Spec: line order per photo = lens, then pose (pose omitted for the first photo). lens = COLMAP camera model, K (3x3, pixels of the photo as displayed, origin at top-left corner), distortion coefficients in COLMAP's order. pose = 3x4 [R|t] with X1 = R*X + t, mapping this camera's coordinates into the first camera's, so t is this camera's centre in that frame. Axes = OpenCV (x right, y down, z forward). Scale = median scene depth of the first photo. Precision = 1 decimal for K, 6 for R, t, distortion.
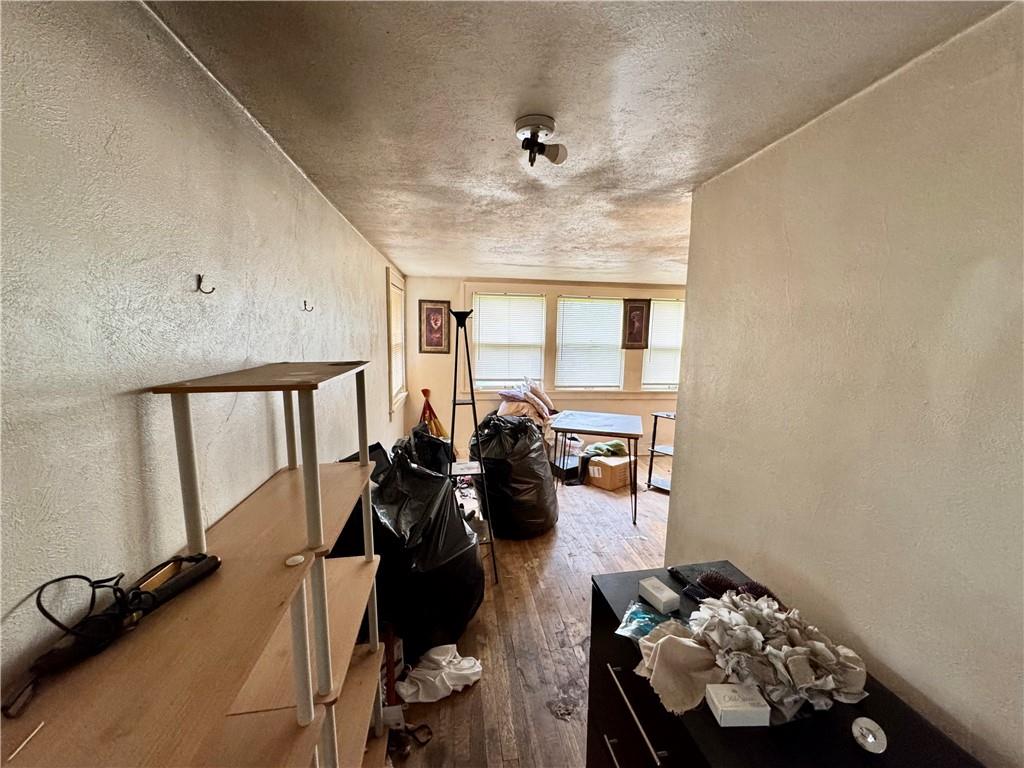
lens RADIAL K [[409.2, 0, 512.0], [0, 409.2, 384.0], [0, 0, 1]] dist [-0.000773, -0.000191]
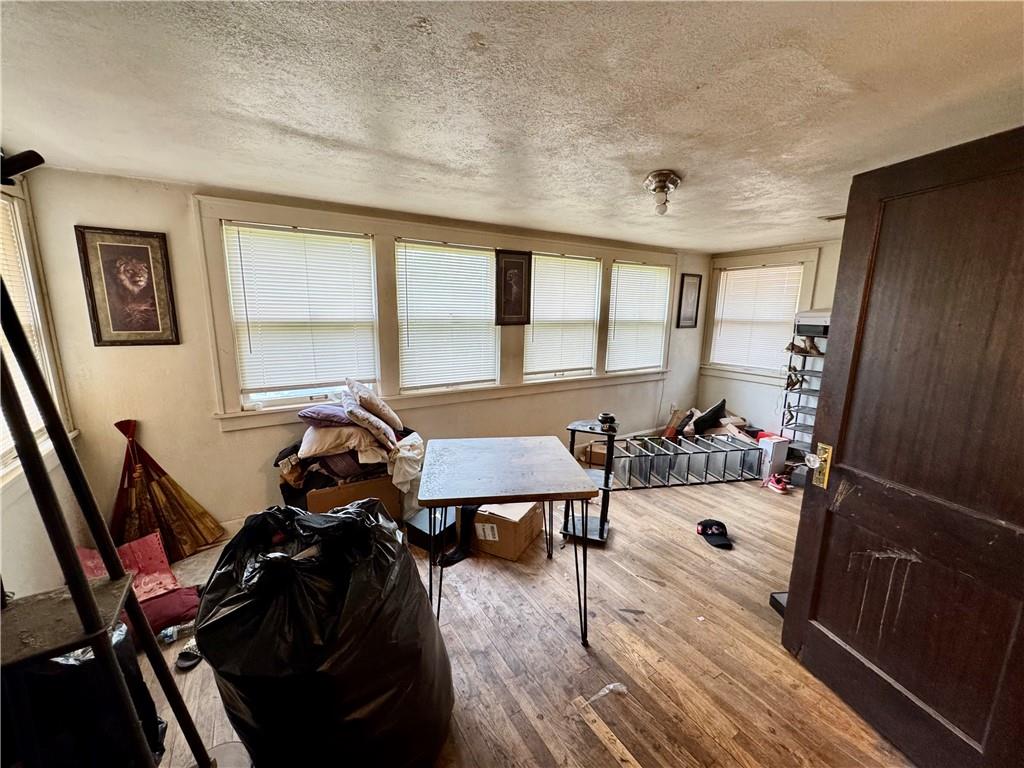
lens RADIAL K [[409.5, 0, 512.0], [0, 409.5, 384.0], [0, 0, 1]] dist [-0.001349, -0.000115]
pose [[0.911516, -0.082973, 0.402807, 0.010719], [0.057709, 0.995551, 0.074479, -0.040077], [-0.407195, -0.044643, 0.912250, 0.388703]]
